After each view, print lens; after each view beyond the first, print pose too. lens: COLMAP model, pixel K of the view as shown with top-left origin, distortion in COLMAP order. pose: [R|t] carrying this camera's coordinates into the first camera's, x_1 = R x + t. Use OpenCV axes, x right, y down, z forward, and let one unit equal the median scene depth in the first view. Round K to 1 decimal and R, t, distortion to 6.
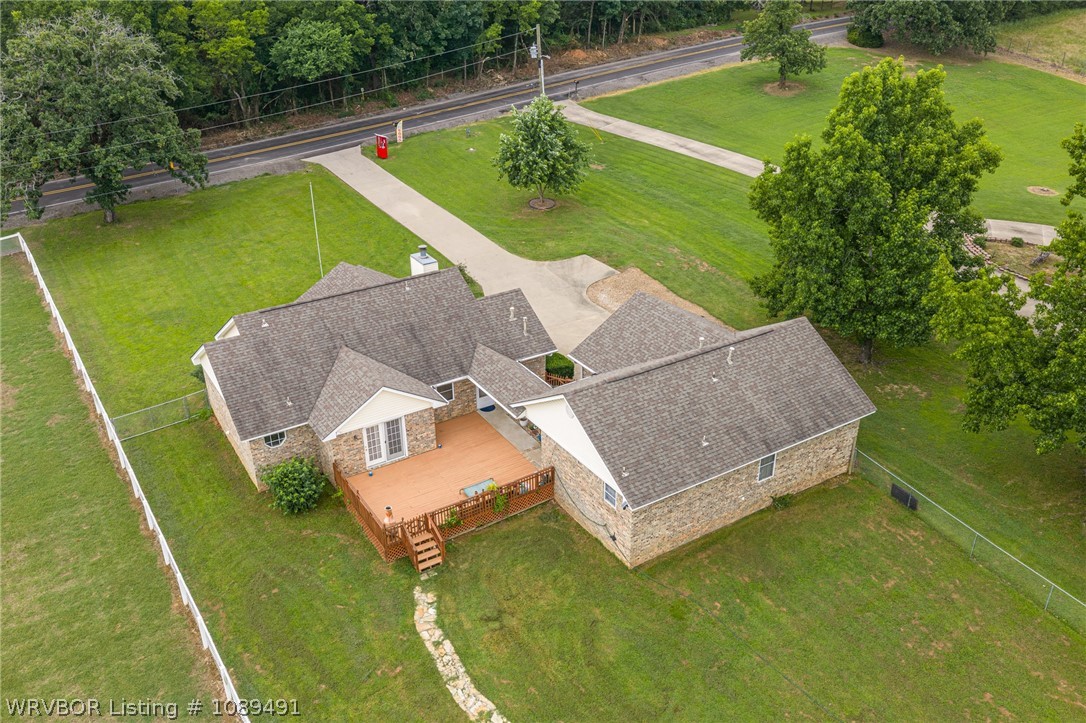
lens RADIAL K [[896.6, 0, 543.8], [0, 896.6, 362.6], [0, 0, 1]] dist [0.026527, -0.041611]
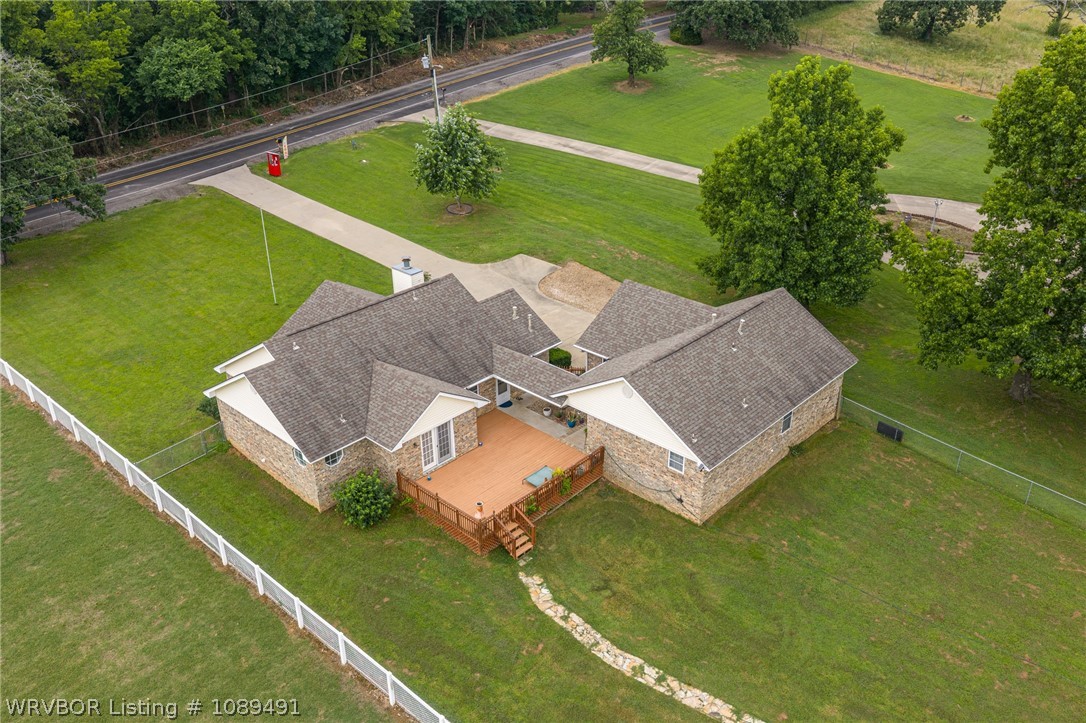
lens RADIAL K [[896.6, 0, 543.9], [0, 896.6, 363.5], [0, 0, 1]] dist [0.026527, -0.041611]
pose [[0.967007, -0.115762, 0.226929, -0.281694], [0.116013, 0.993172, 0.012275, -0.004690], [-0.226800, 0.014456, 0.973834, -0.036823]]
